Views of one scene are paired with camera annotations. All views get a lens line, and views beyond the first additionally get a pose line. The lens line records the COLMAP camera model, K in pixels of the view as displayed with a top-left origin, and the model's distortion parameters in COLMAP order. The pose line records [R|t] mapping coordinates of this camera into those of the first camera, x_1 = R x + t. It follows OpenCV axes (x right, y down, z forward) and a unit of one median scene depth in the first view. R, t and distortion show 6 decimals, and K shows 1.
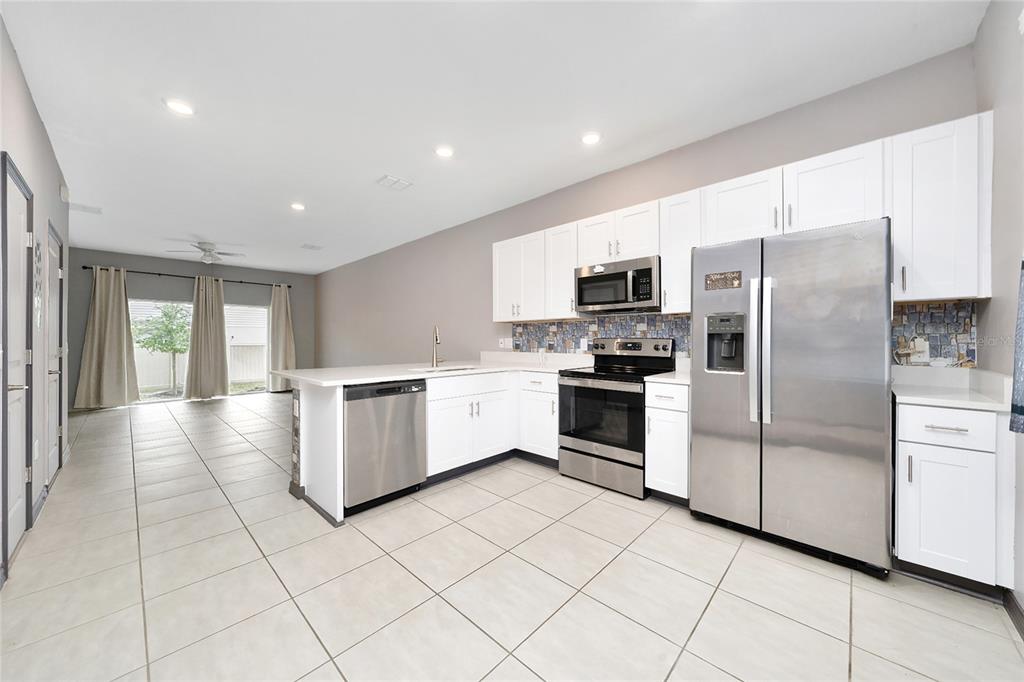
lens RADIAL K [[361.3, 0, 515.0], [0, 361.3, 338.0], [0, 0, 1]] dist [-0.006125, 0.000079]
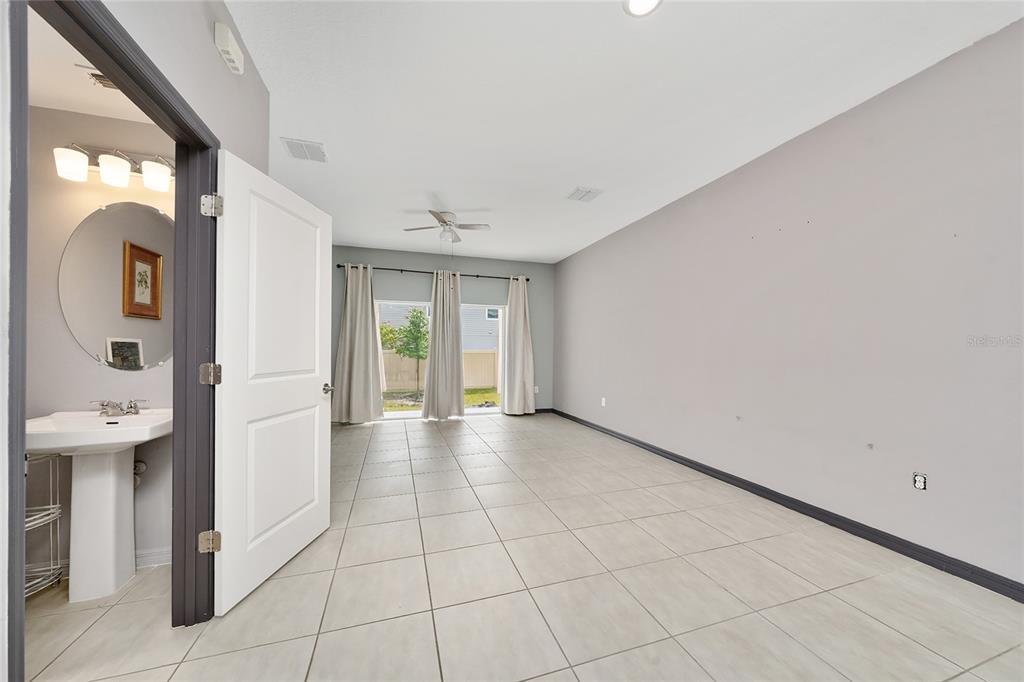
lens RADIAL K [[361.3, 0, 511.7], [0, 361.3, 345.5], [0, 0, 1]] dist [-0.006125, 0.000079]
pose [[0.871305, 0.005575, -0.490710, -0.341460], [-0.006756, 0.999977, -0.000635, -0.000192], [0.490695, 0.003869, 0.871323, 0.383903]]
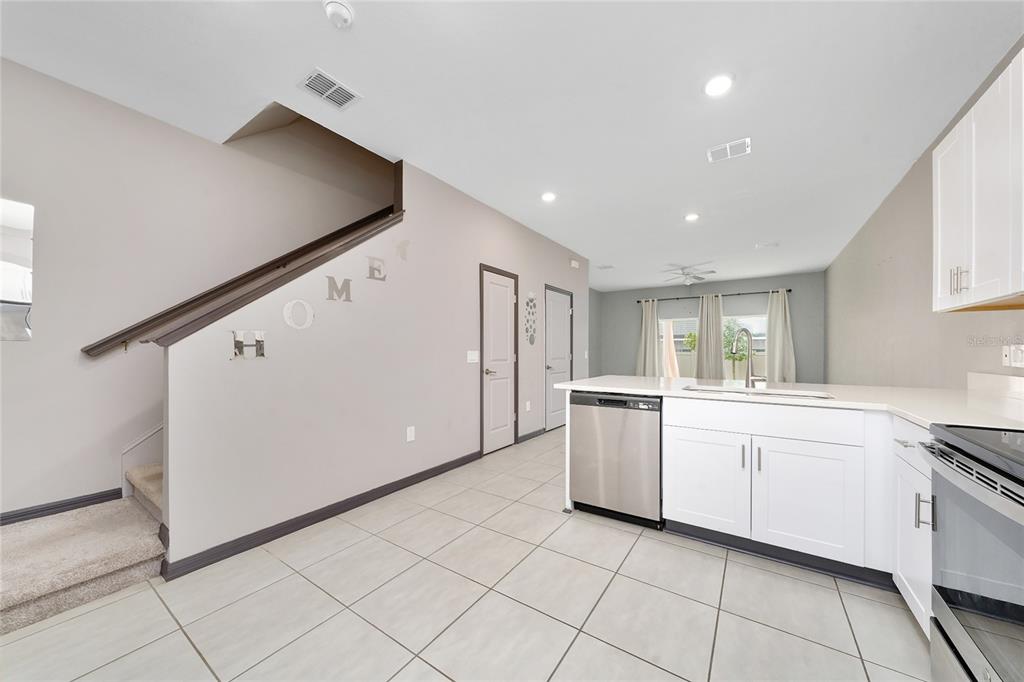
lens RADIAL K [[361.3, 0, 513.1], [0, 361.3, 353.6], [0, 0, 1]] dist [-0.006125, 0.000079]
pose [[0.150905, 0.010384, -0.988494, 0.205016], [0.005200, 0.999923, 0.011298, 0.002245], [0.988535, -0.006845, 0.150839, 0.224612]]
